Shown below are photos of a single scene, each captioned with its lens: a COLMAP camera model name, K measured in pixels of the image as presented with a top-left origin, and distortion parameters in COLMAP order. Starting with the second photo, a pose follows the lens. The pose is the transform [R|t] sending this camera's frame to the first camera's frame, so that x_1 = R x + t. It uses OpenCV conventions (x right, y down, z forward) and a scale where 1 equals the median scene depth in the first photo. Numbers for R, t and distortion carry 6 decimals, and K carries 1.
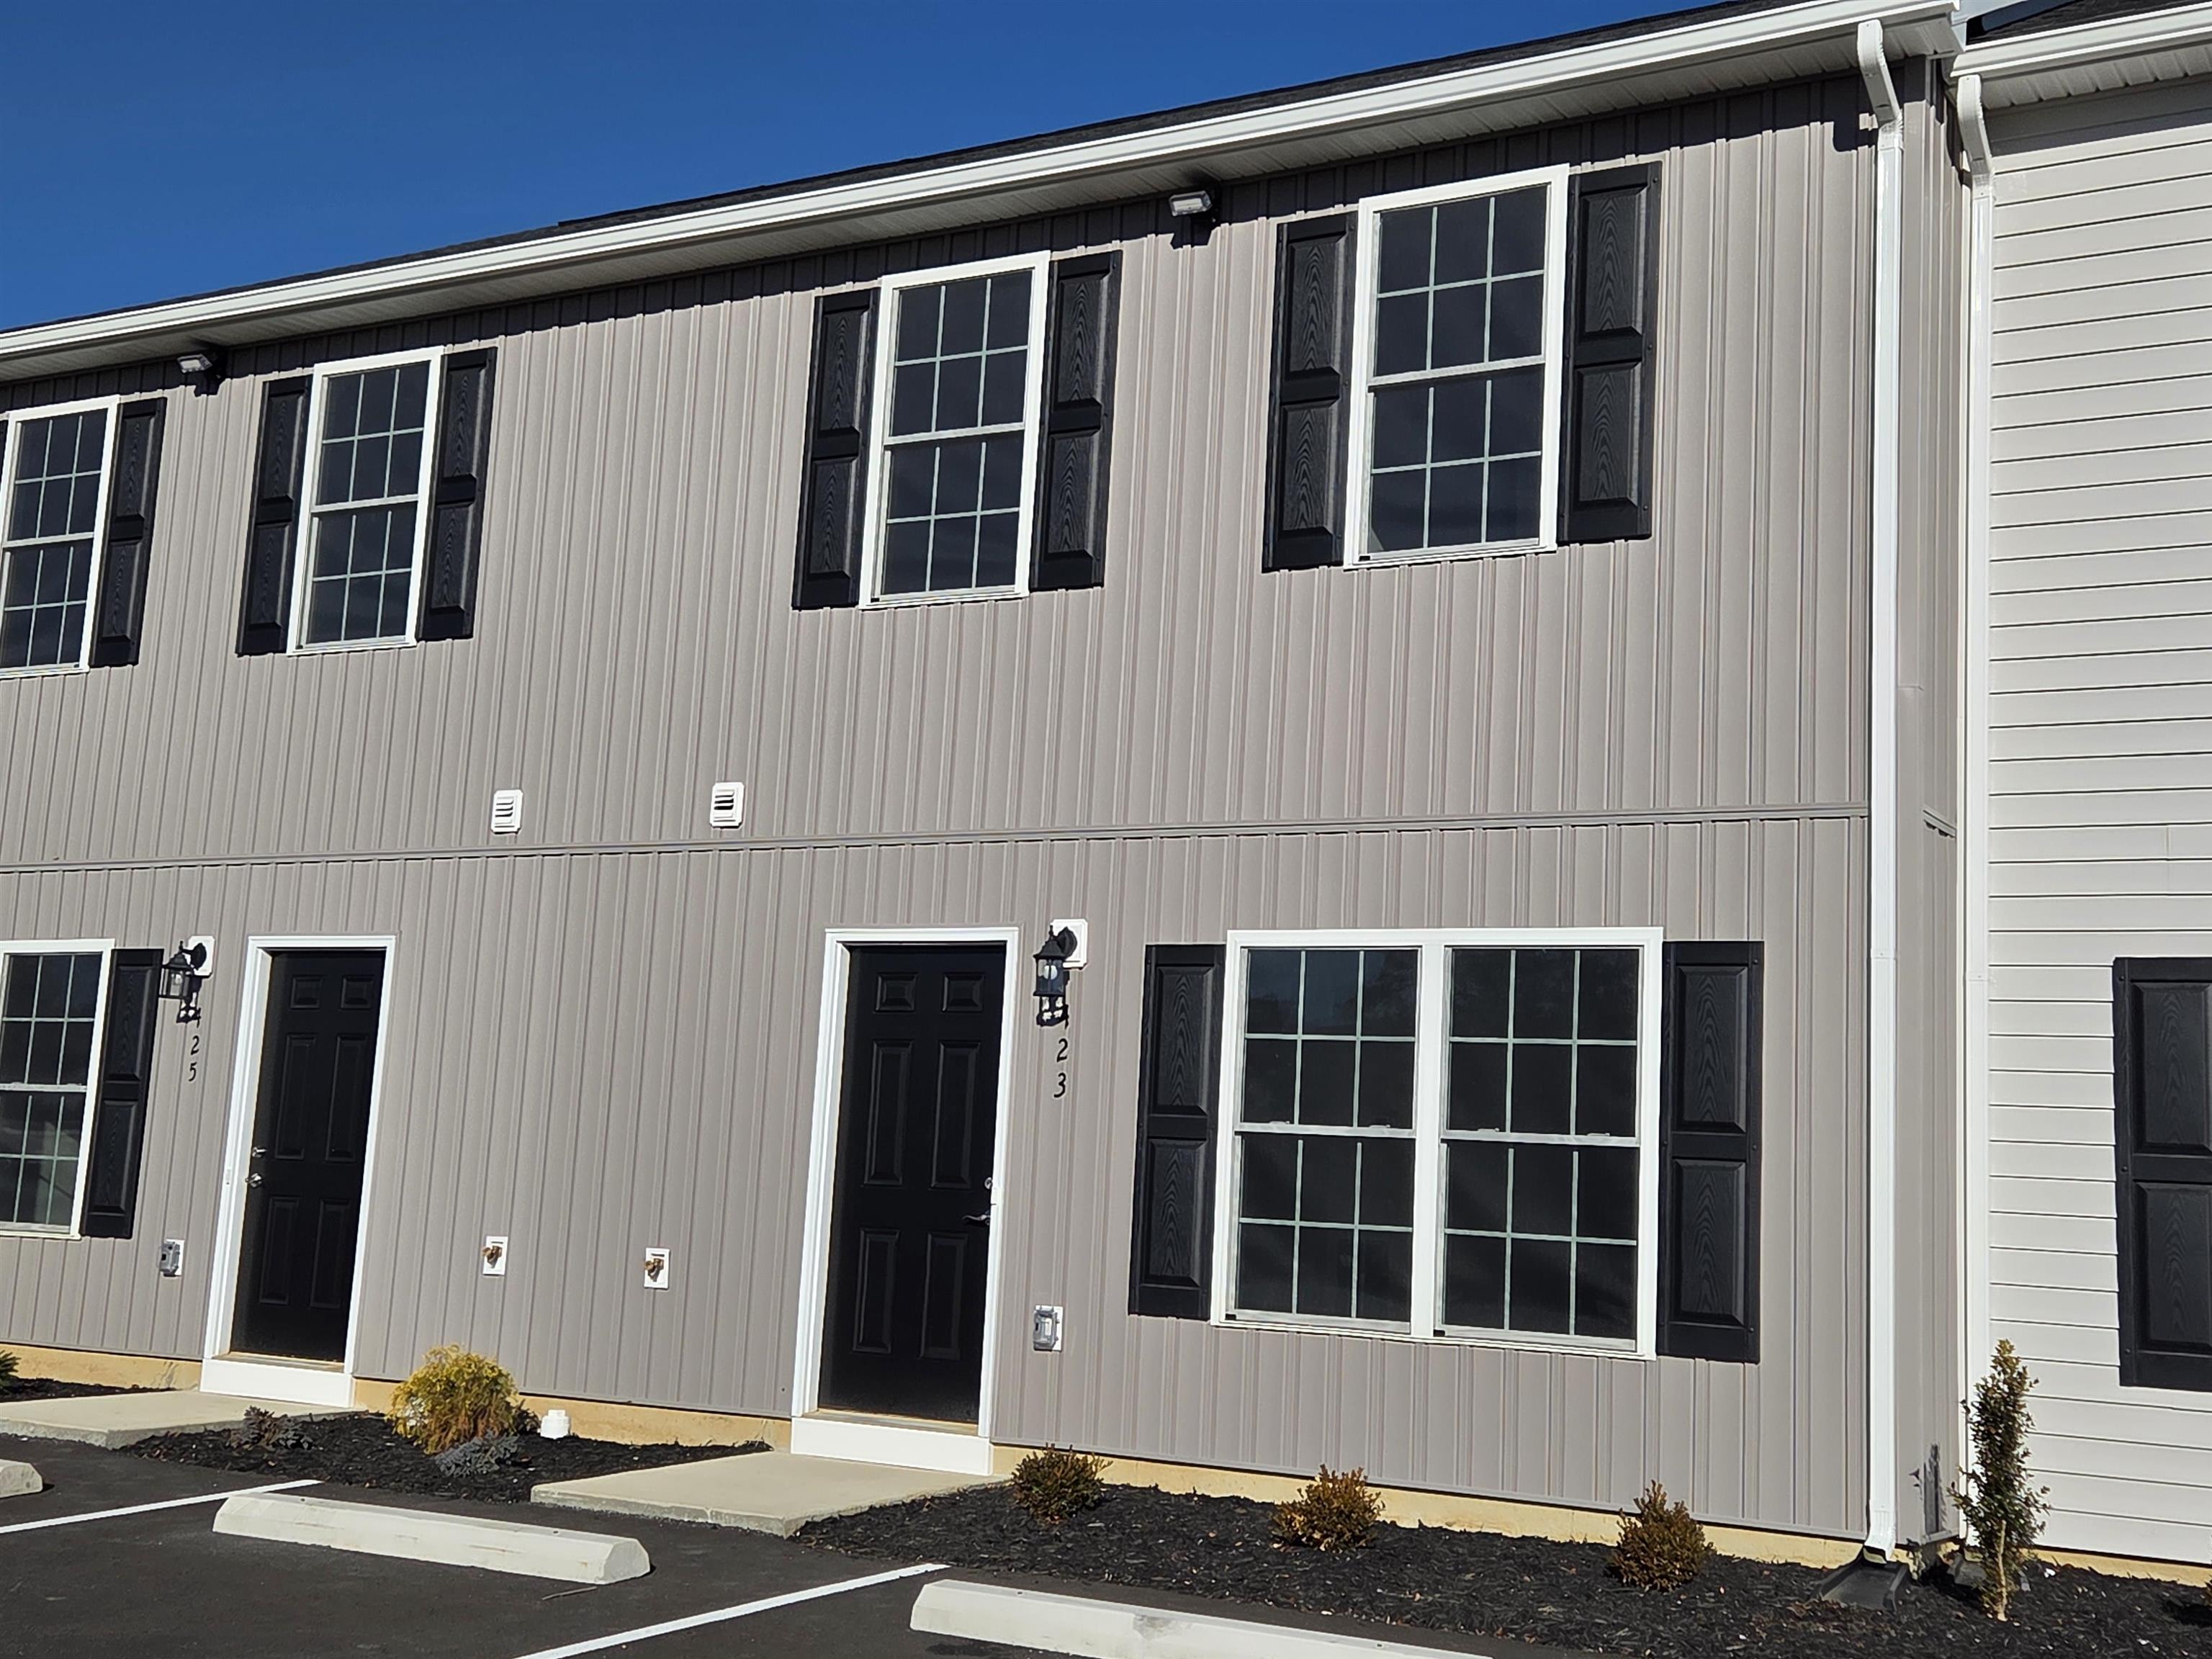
lens RADIAL K [[2609.7, 0, 1106.8], [0, 2609.7, 820.2], [0, 0, 1]] dist [0.062510, 0.000000]
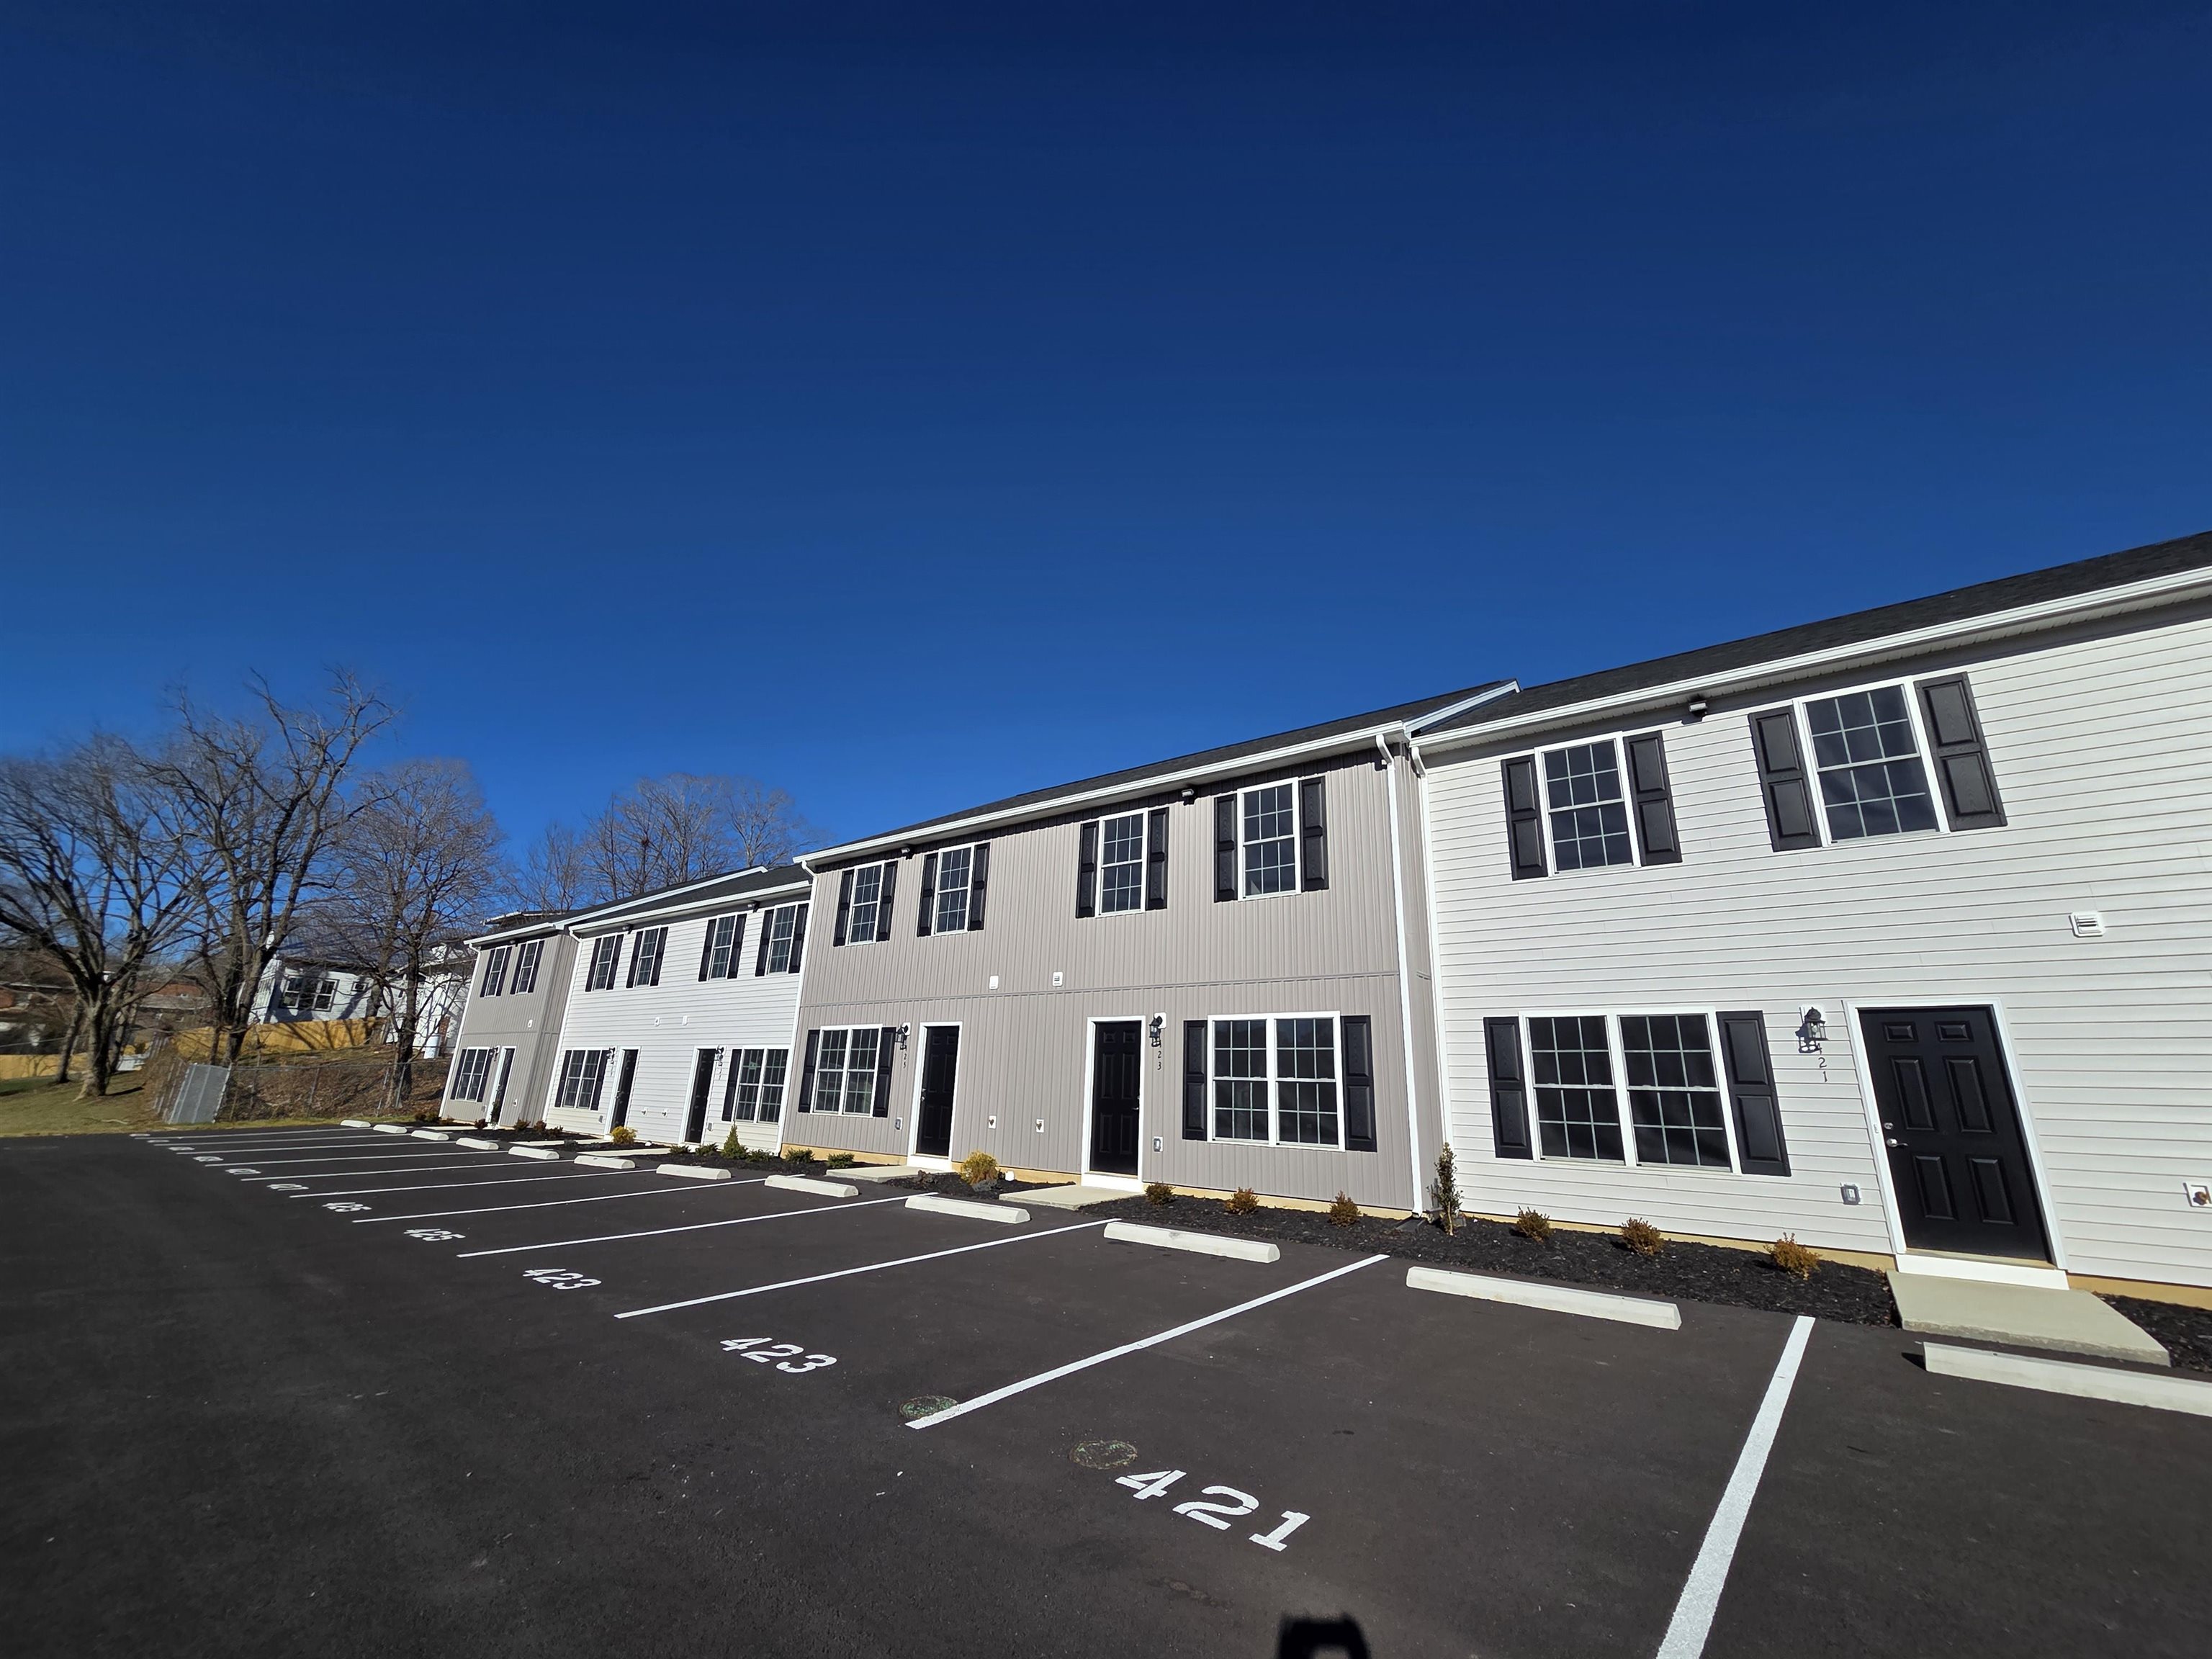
lens RADIAL K [[892.3, 0, 1098.1], [0, 892.3, 834.0], [0, 0, 1]] dist [-0.004025, 0.000027]
pose [[0.989794, -0.054234, -0.131785, 0.067703], [0.034122, 0.988047, -0.150332, -0.017339], [0.138363, 0.144301, 0.979813, -0.123754]]
